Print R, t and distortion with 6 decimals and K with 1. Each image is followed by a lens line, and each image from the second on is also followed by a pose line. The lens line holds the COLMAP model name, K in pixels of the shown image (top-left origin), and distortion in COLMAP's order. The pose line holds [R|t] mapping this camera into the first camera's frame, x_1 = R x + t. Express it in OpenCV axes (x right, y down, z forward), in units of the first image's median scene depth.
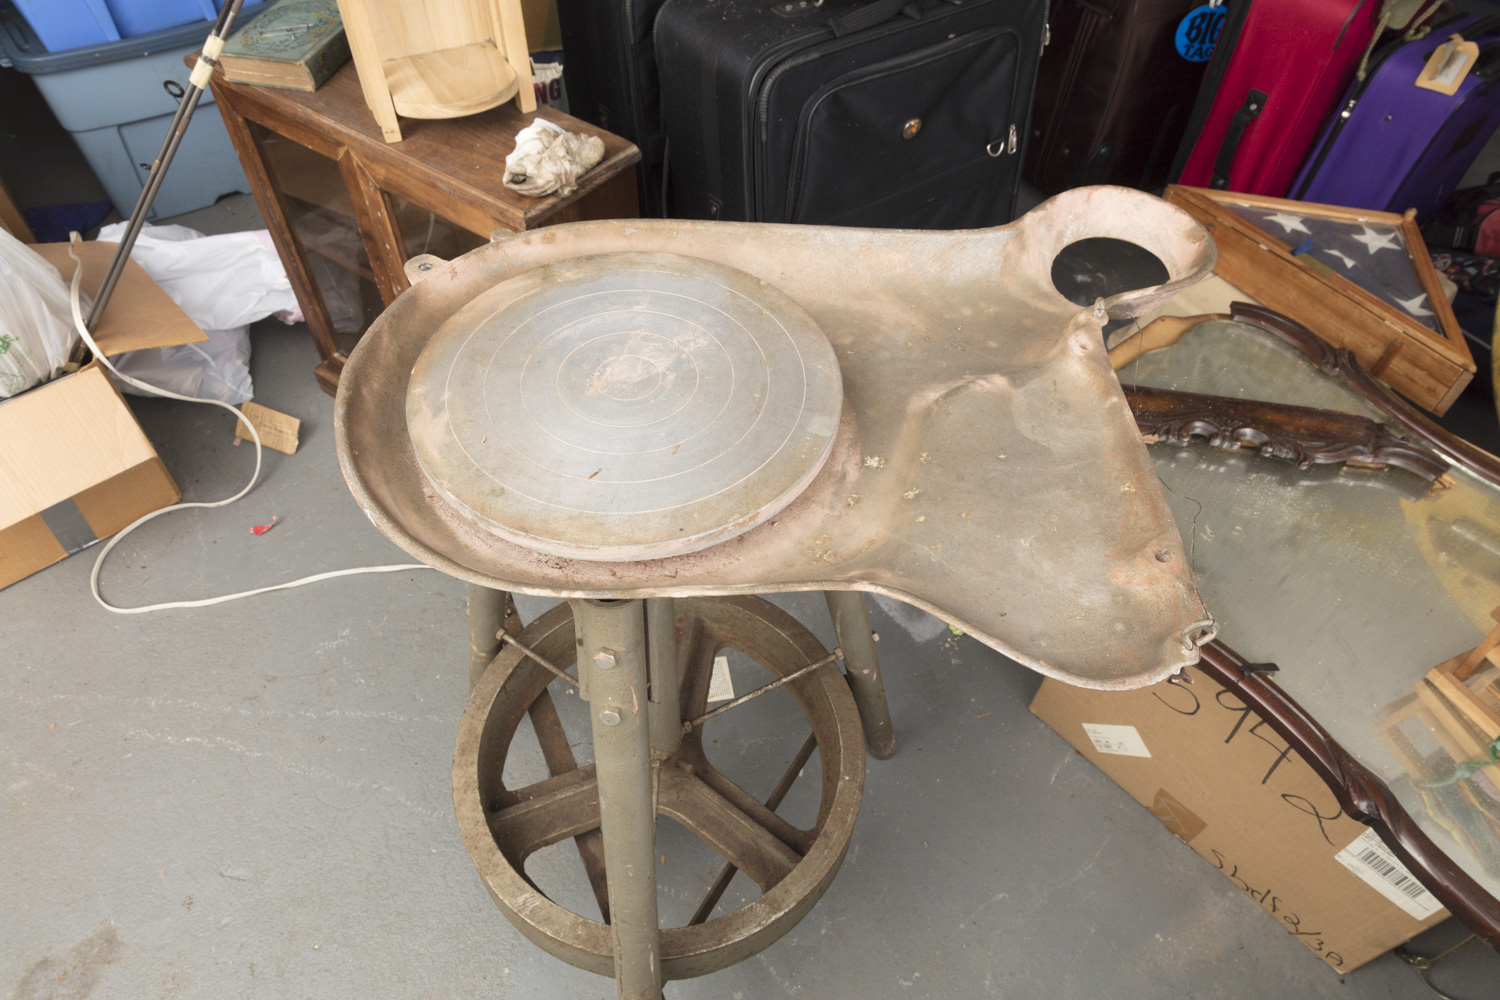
lens RADIAL K [[967.6, 0, 747.8], [0, 967.6, 505.1], [0, 0, 1]] dist [0.000492, 0.002965]
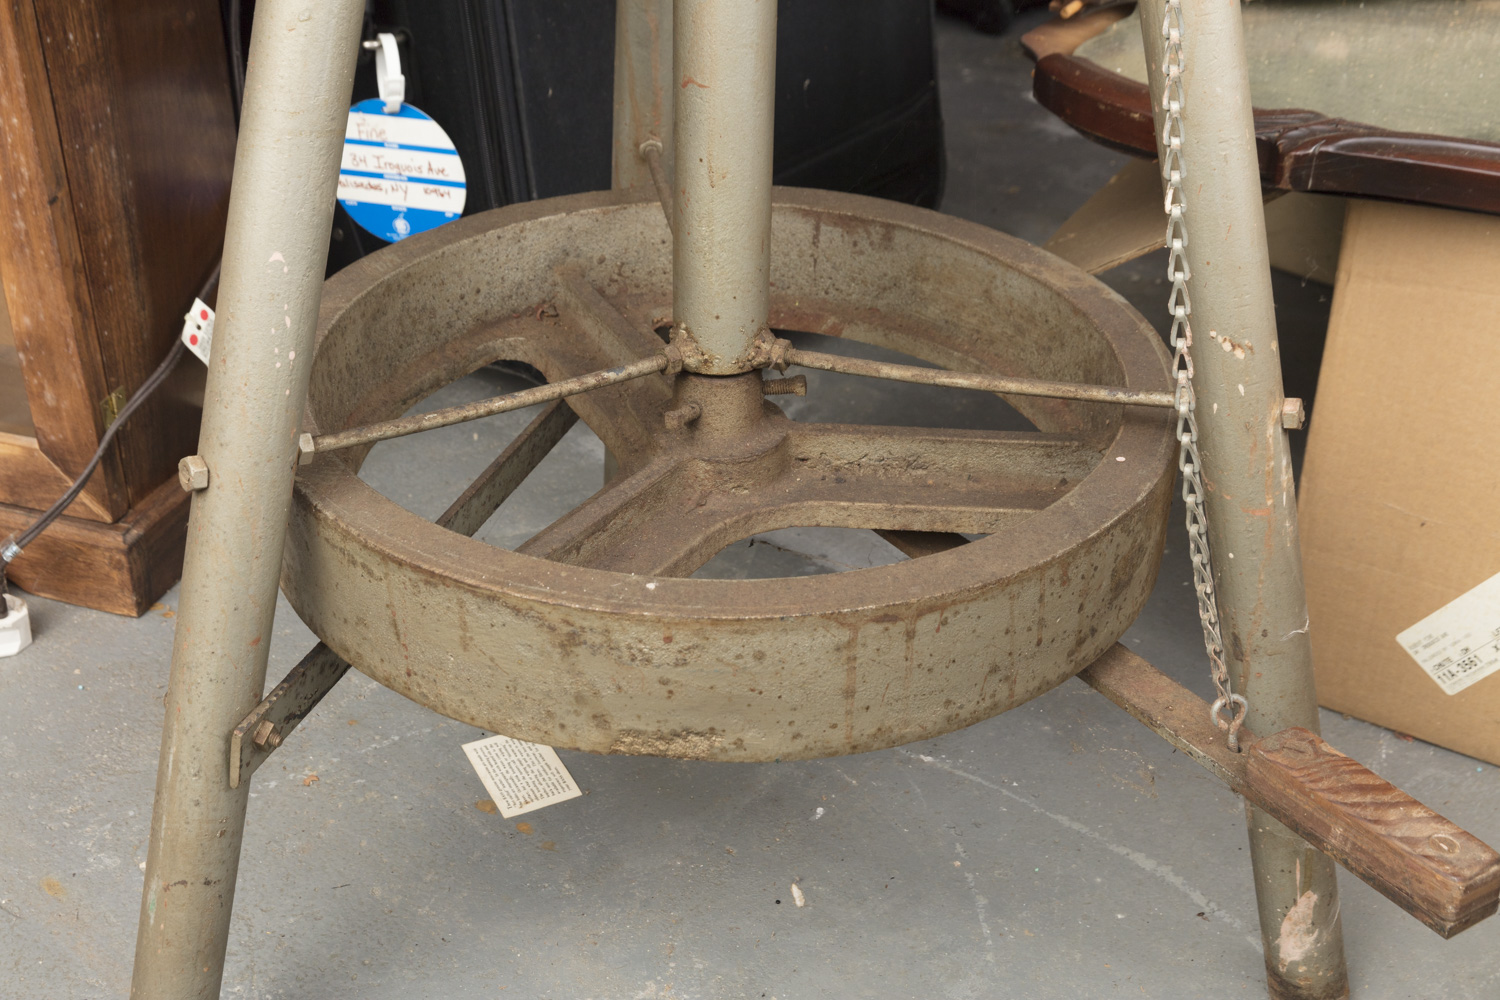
lens RADIAL K [[1918.4, 0, 752.3], [0, 1918.4, 491.8], [0, 0, 1]] dist [-0.010737, 0.000000]
pose [[0.957430, -0.157493, 0.241917, -0.141343], [0.225408, 0.931428, -0.285716, 0.389899], [-0.180330, 0.328083, 0.927277, 0.271254]]
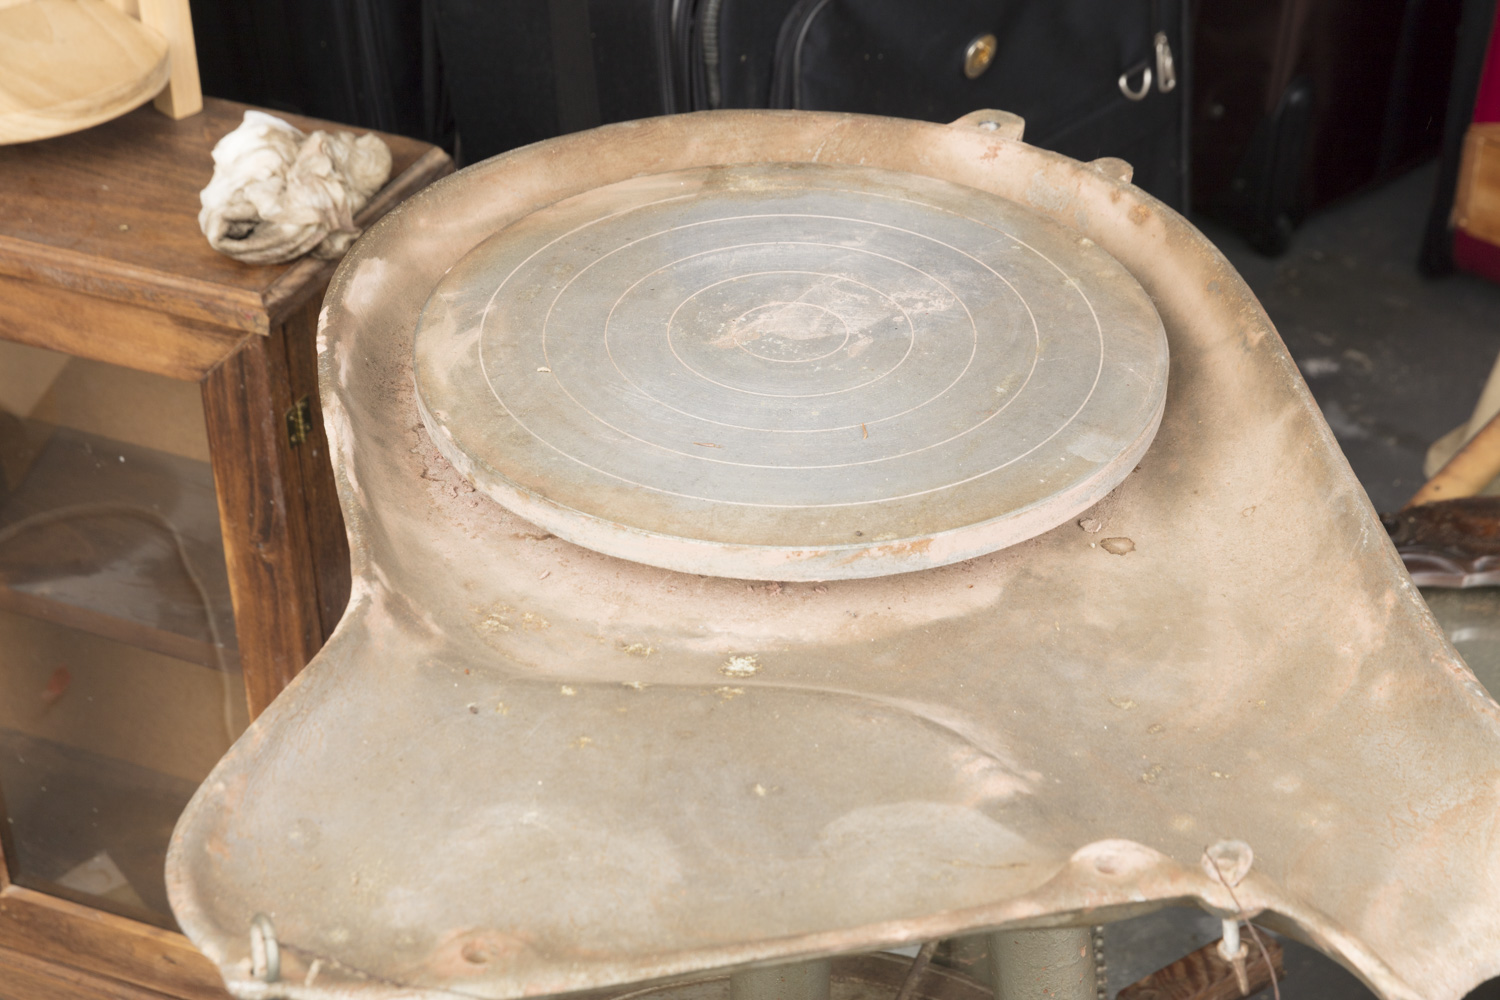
lens RADIAL K [[2714.8, 0, 740.5], [0, 2714.8, 497.4], [0, 0, 1]] dist [-0.025033, 0.000000]
pose [[0.975678, -0.142646, 0.166448, -0.224752], [0.181930, 0.950514, -0.251841, 0.153664], [-0.122287, 0.275998, 0.953347, -0.236010]]
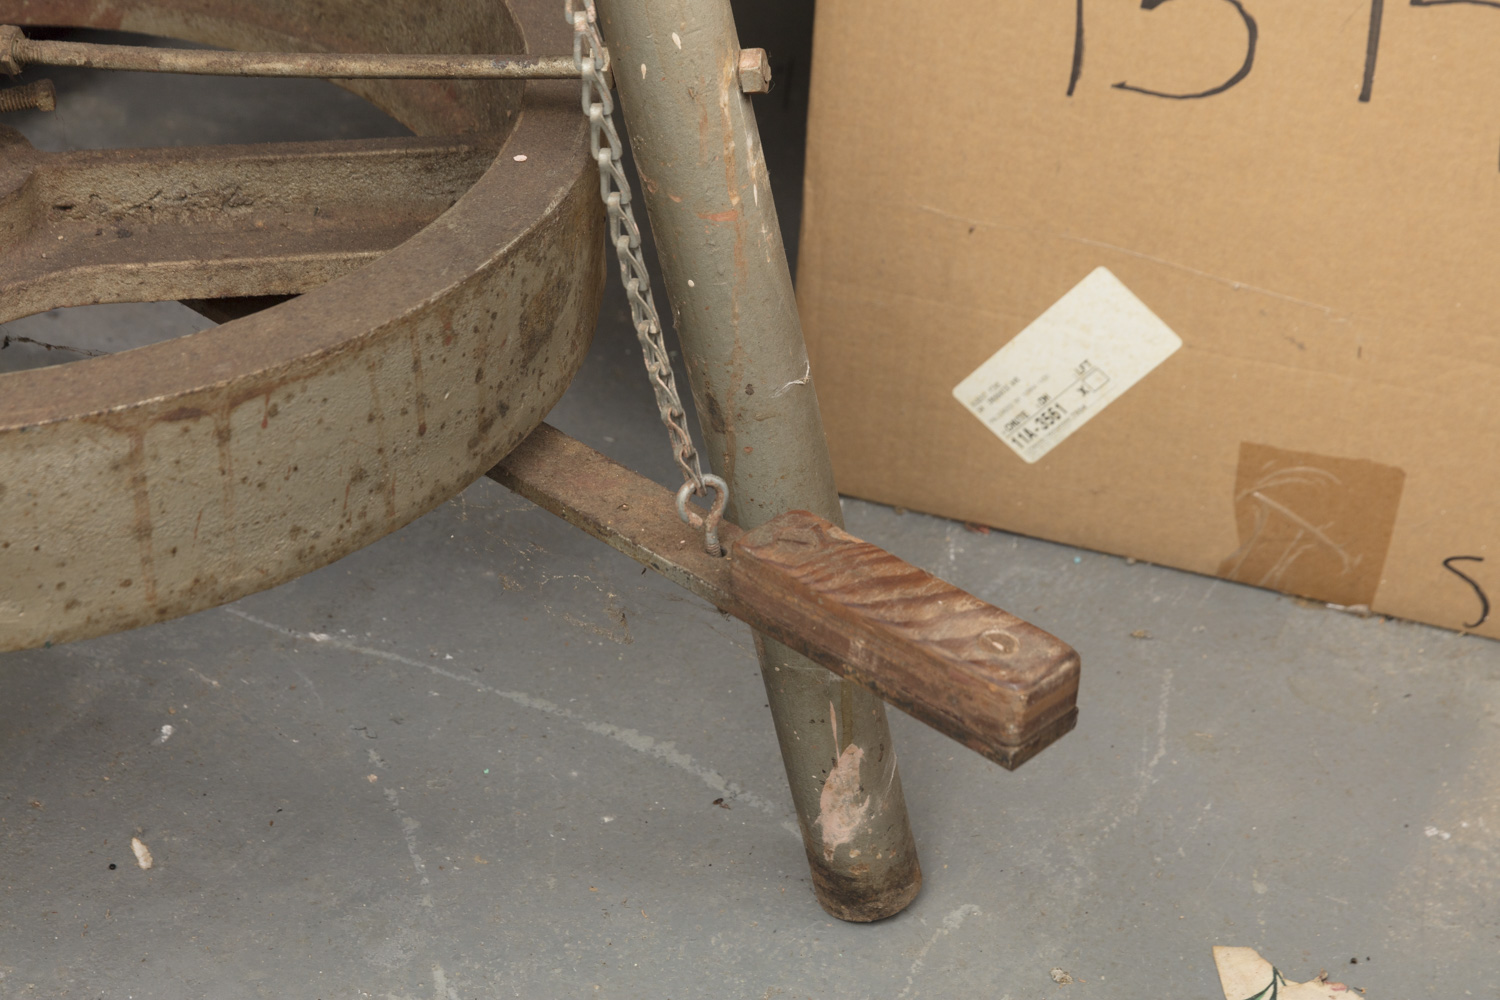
lens RADIAL K [[2714.8, 0, 748.9], [0, 2714.8, 491.6], [0, 0, 1]] dist [-0.025033, 0.000000]
pose [[0.859421, -0.276018, 0.430359, -0.107969], [0.371051, 0.915820, -0.153608, 0.413038], [-0.351733, 0.291699, 0.889492, 0.289489]]
